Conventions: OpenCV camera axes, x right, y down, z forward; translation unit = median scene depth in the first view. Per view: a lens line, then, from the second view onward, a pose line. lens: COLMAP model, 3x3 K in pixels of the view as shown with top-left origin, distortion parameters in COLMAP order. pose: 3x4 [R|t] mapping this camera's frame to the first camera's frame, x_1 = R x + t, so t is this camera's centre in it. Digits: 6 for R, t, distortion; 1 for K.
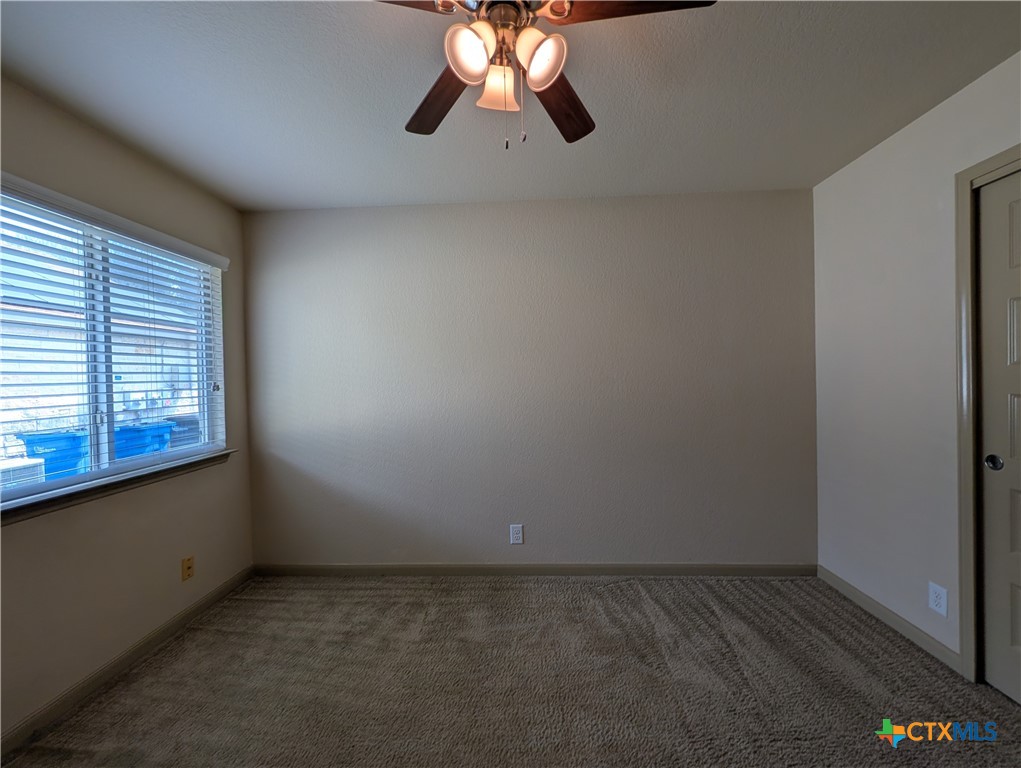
lens RADIAL K [[396.2, 0, 512.5], [0, 396.2, 378.9], [0, 0, 1]] dist [0.001148, 0.000245]
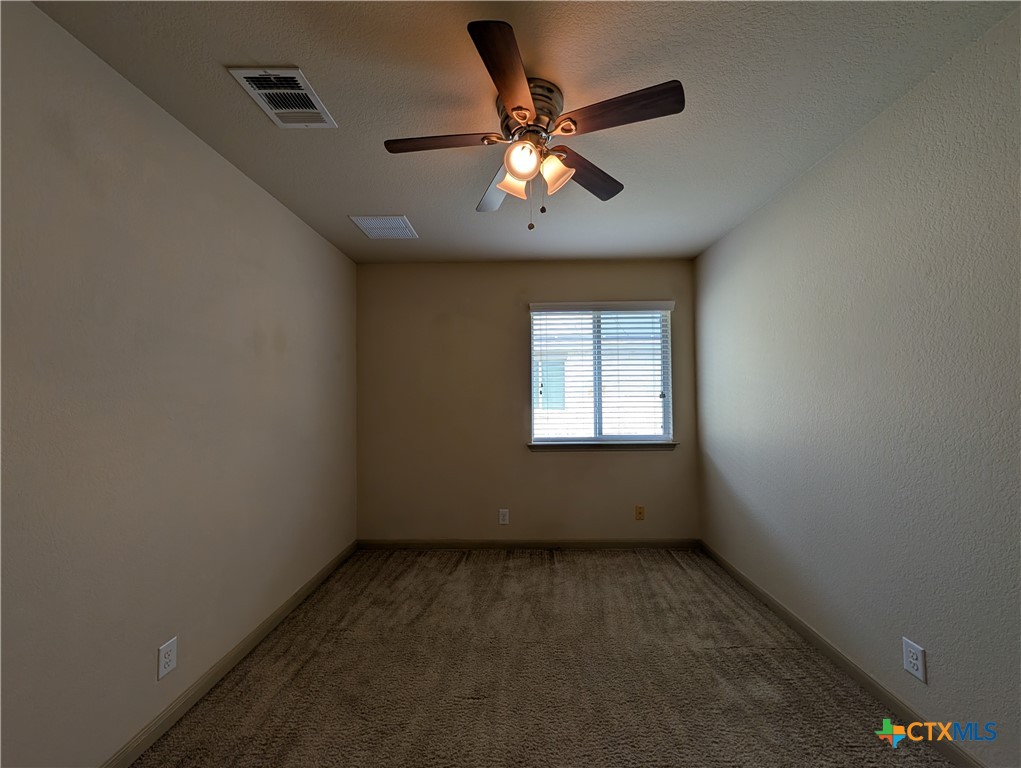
lens RADIAL K [[396.2, 0, 512.5], [0, 396.2, 378.9], [0, 0, 1]] dist [0.001148, 0.000245]
pose [[0.029420, -0.014983, -0.999455, 0.687940], [0.000681, 0.999888, -0.014970, -0.018246], [0.999567, -0.000240, 0.029427, 0.450556]]
